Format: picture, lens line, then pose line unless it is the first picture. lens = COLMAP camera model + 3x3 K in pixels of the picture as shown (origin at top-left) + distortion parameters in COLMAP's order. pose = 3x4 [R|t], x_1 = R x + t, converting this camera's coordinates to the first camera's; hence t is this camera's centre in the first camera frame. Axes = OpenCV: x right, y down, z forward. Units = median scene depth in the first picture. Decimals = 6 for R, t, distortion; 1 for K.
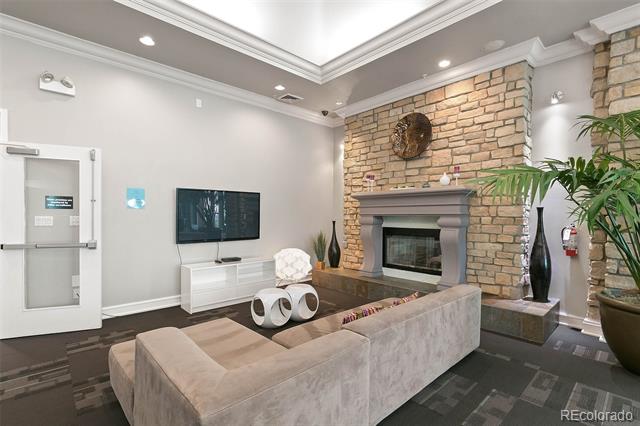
lens RADIAL K [[297.5, 0, 317.9], [0, 297.5, 216.4], [0, 0, 1]] dist [0.001827, 0.000044]
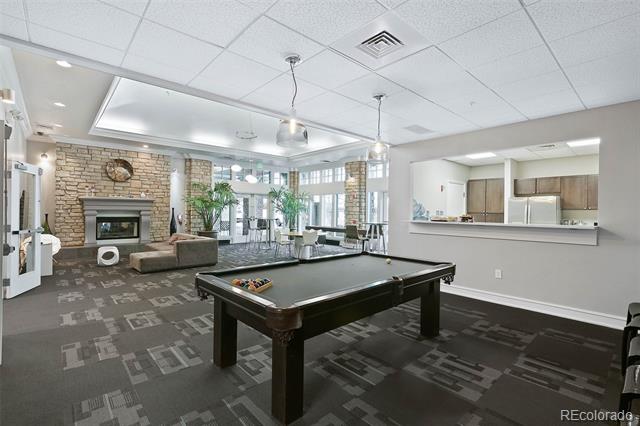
lens RADIAL K [[297.5, 0, 319.0], [0, 297.5, 212.4], [0, 0, 1]] dist [0.001827, 0.000044]
pose [[0.005137, -0.006406, 0.999966, -1.775684], [-0.004905, 0.999967, 0.006432, -0.010351], [-0.999975, -0.004938, 0.005105, -0.352141]]
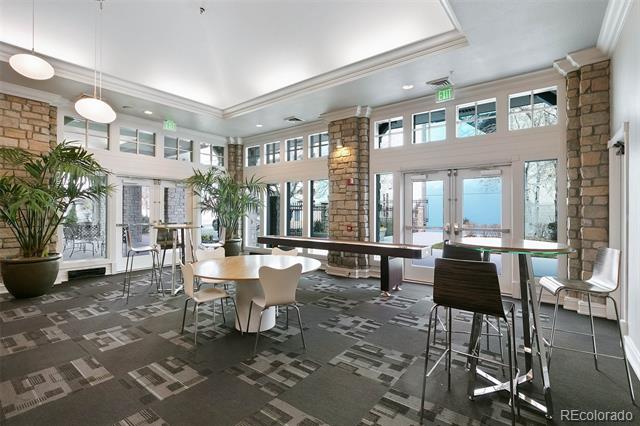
lens RADIAL K [[297.5, 0, 320.1], [0, 297.5, 211.6], [0, 0, 1]] dist [0.001827, 0.000044]
pose [[-0.180696, -0.005082, 0.983526, -0.573479], [0.003547, 0.999977, 0.005818, 0.000226], [-0.983533, 0.004540, -0.180674, -0.255035]]
